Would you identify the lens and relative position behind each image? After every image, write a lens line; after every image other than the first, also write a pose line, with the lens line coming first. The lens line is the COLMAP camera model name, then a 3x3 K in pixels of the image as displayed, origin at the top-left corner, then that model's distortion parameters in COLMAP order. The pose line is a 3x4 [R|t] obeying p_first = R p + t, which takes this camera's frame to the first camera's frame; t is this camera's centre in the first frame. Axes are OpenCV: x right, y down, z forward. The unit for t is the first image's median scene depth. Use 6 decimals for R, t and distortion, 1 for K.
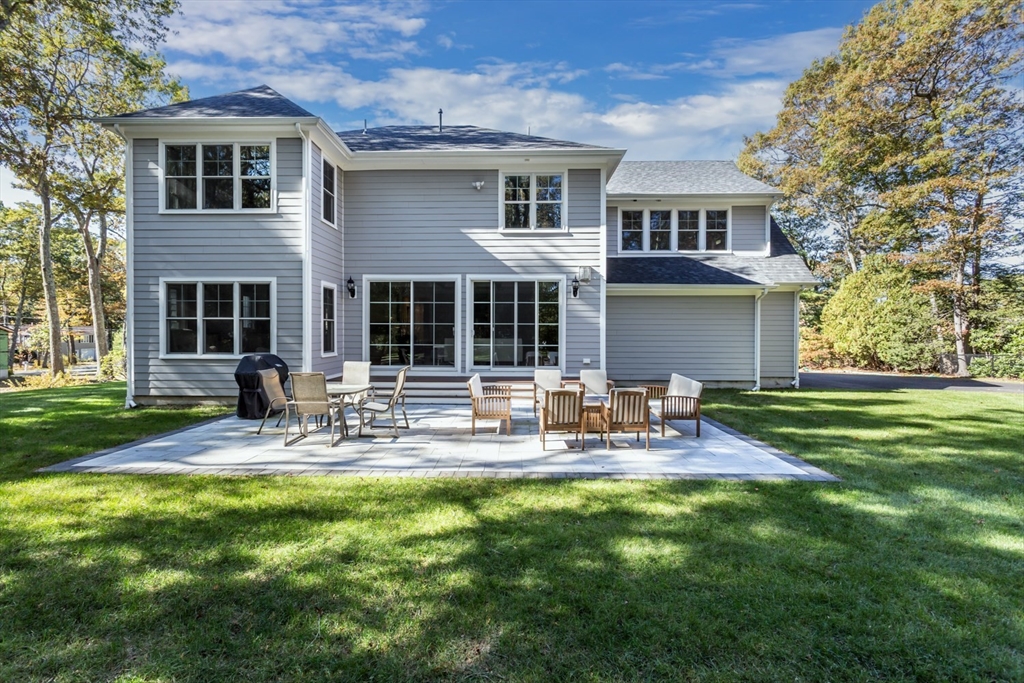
lens RADIAL K [[488.9, 0, 498.1], [0, 488.9, 337.3], [0, 0, 1]] dist [0.000122, 0.000069]
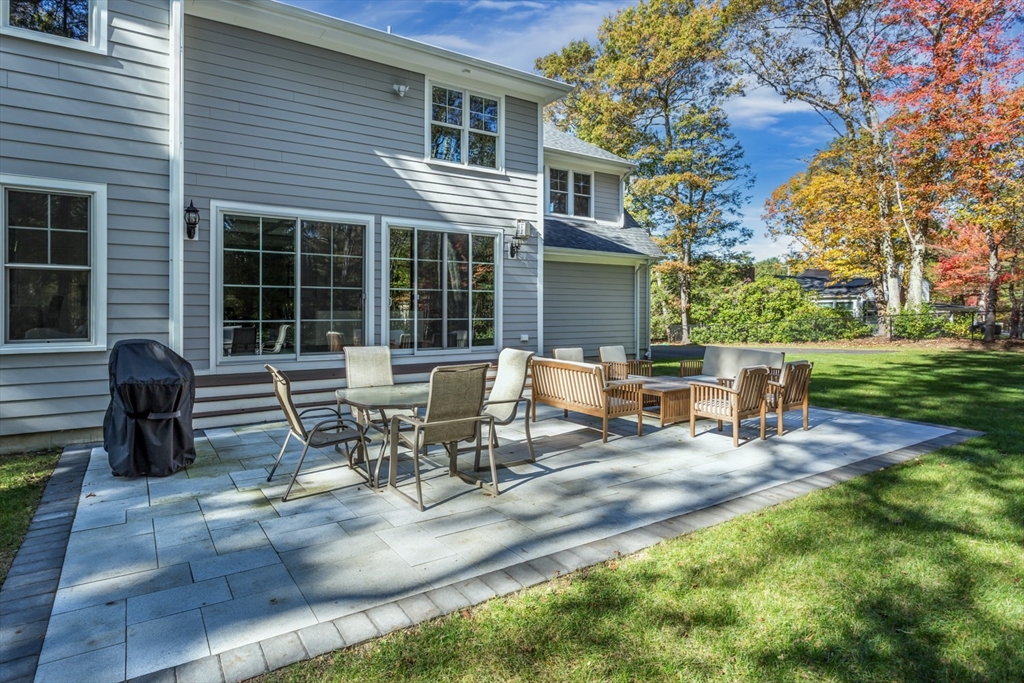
lens RADIAL K [[569.2, 0, 511.8], [0, 569.2, 313.6], [0, 0, 1]] dist [0.001417, 0.000019]
pose [[0.815236, -0.005298, 0.579105, -0.378566], [0.006308, 0.999980, 0.000269, 0.008077], [-0.579095, 0.003434, 0.815253, 0.245395]]
